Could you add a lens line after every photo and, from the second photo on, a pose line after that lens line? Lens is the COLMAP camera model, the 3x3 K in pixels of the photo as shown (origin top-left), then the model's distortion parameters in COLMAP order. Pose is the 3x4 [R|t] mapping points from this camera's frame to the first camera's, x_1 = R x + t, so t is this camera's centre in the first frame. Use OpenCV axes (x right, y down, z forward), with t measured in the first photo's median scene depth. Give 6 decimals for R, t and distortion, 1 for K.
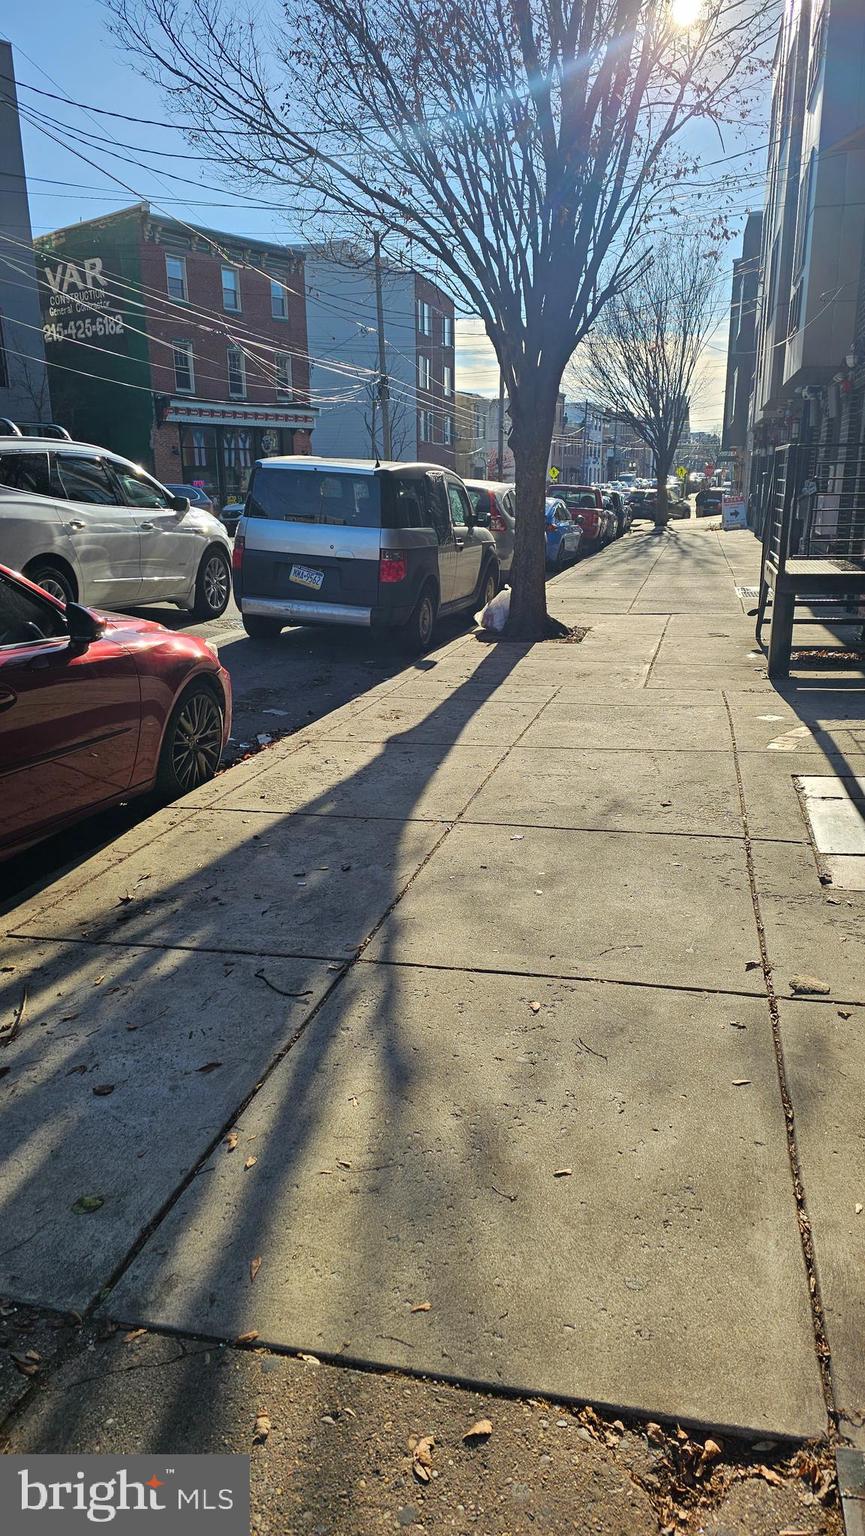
lens RADIAL K [[1018.8, 0, 462.5], [0, 1018.8, 783.7], [0, 0, 1]] dist [0.058499, -0.058737]
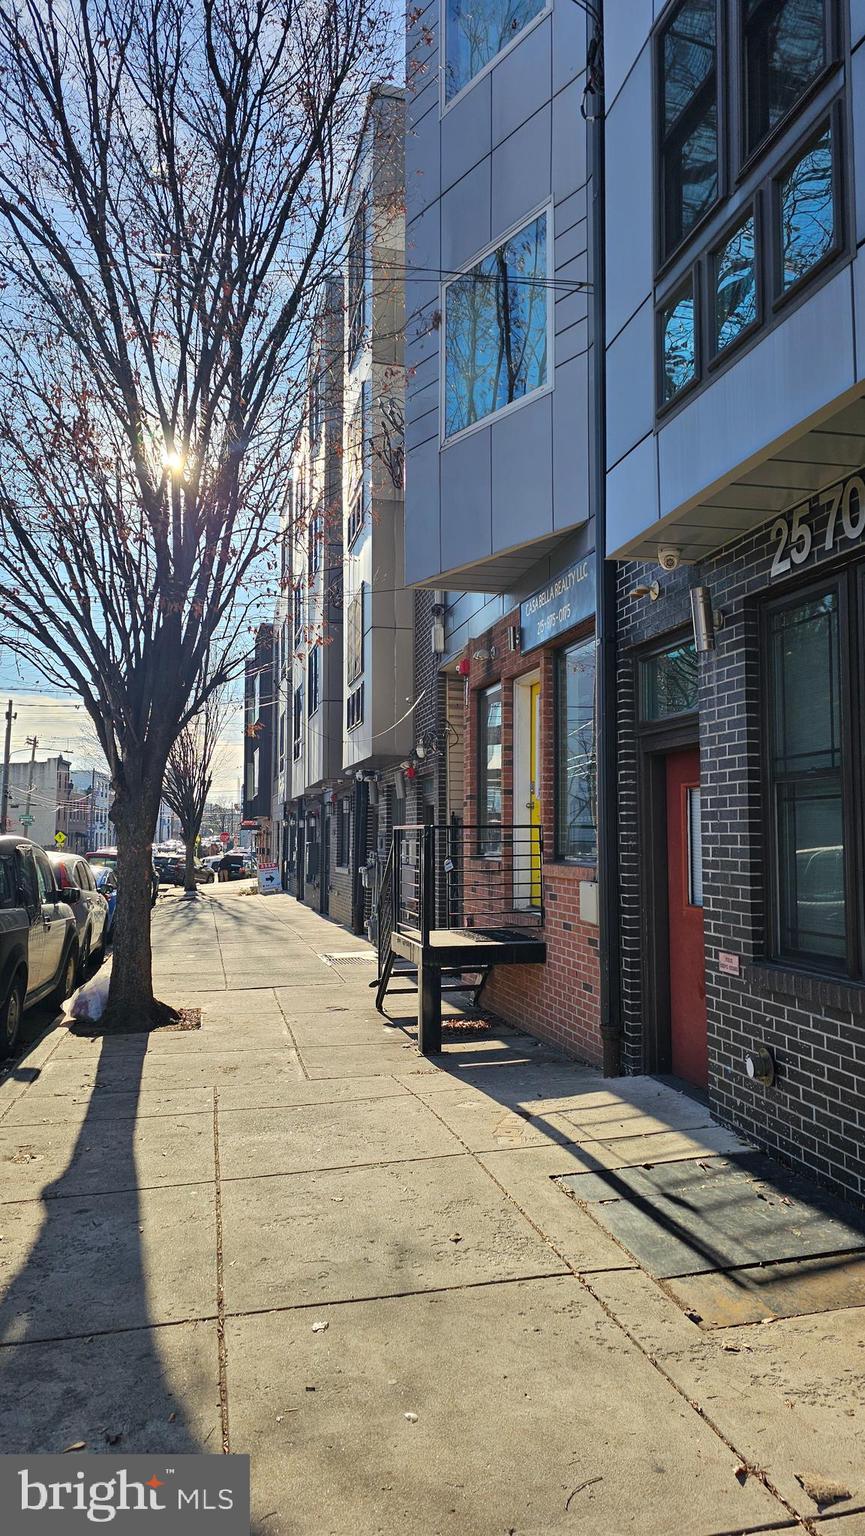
lens RADIAL K [[1018.8, 0, 458.4], [0, 1018.8, 770.9], [0, 0, 1]] dist [0.058499, -0.058737]
pose [[0.895167, 0.035801, 0.444291, -0.098667], [0.122881, 0.938321, -0.323194, -0.035047], [-0.428458, 0.343907, 0.835555, 0.080207]]
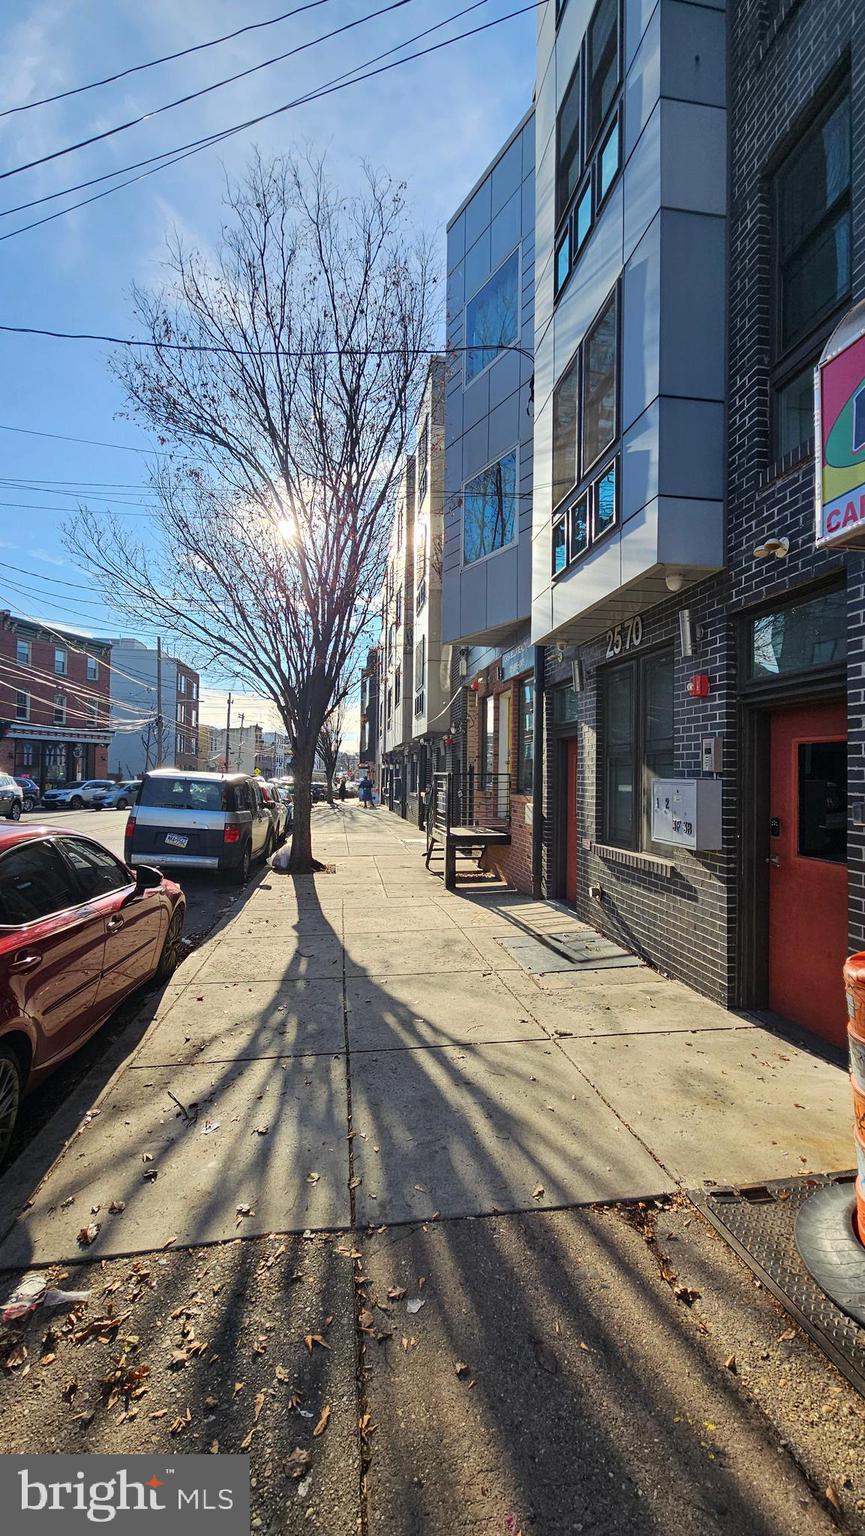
lens RADIAL K [[621.1, 0, 432.7], [0, 621.1, 768.2], [0, 0, 1]] dist [-0.003144, 0.001017]
pose [[0.932115, 0.022151, 0.361484, -0.132920], [0.085641, 0.956338, -0.279435, 0.002289], [-0.351890, 0.291423, 0.889520, -0.075634]]
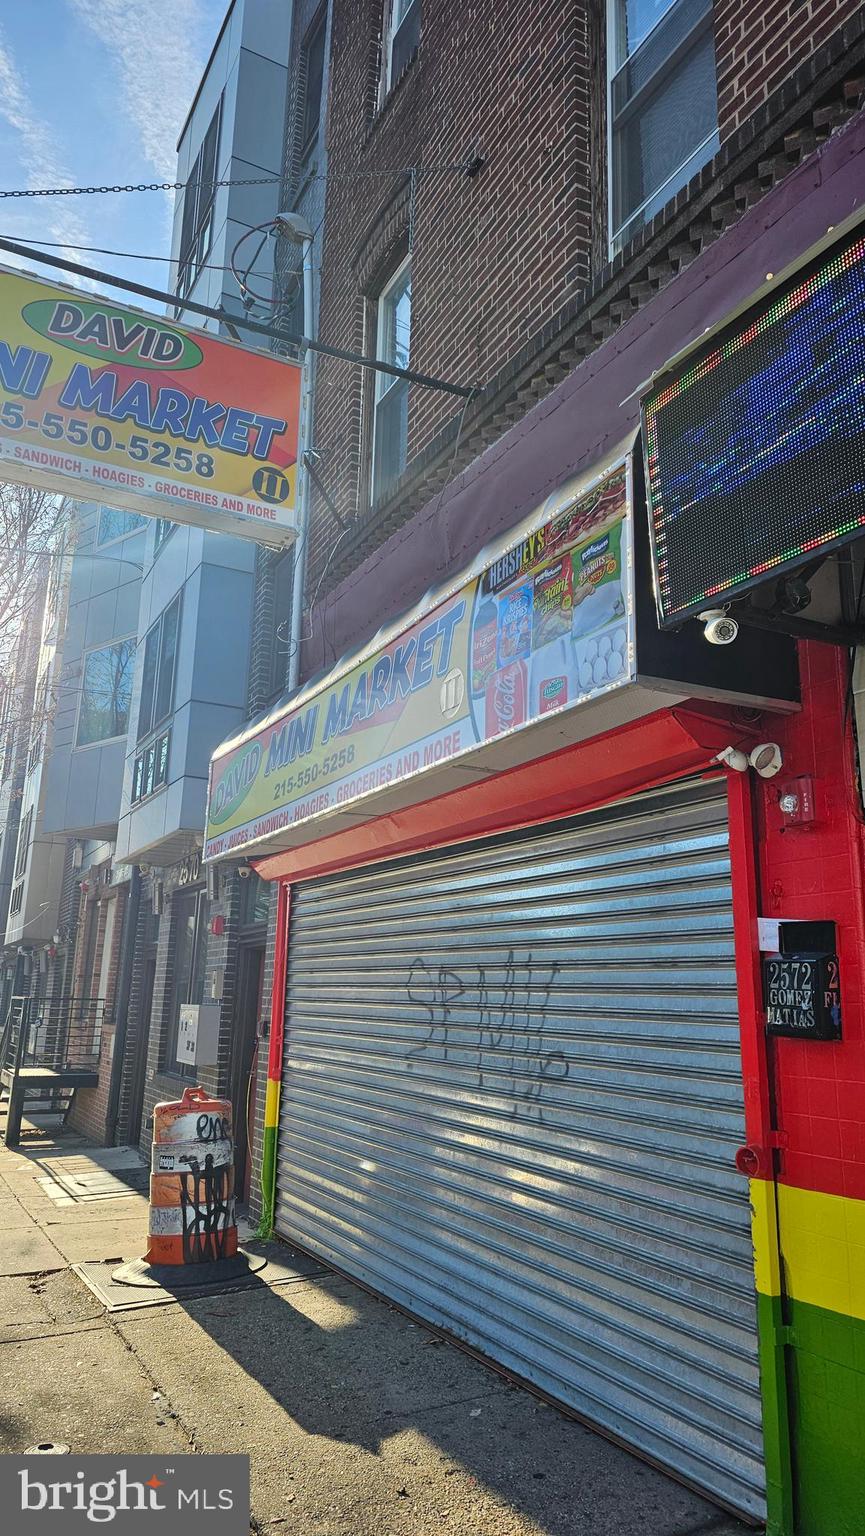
lens RADIAL K [[1018.8, 0, 431.5], [0, 1018.8, 764.8], [0, 0, 1]] dist [0.058499, -0.058737]
pose [[0.764558, 0.176169, 0.620013, -0.239466], [0.153854, 0.884238, -0.440967, 0.150787], [-0.625924, 0.432536, 0.648947, -0.571029]]
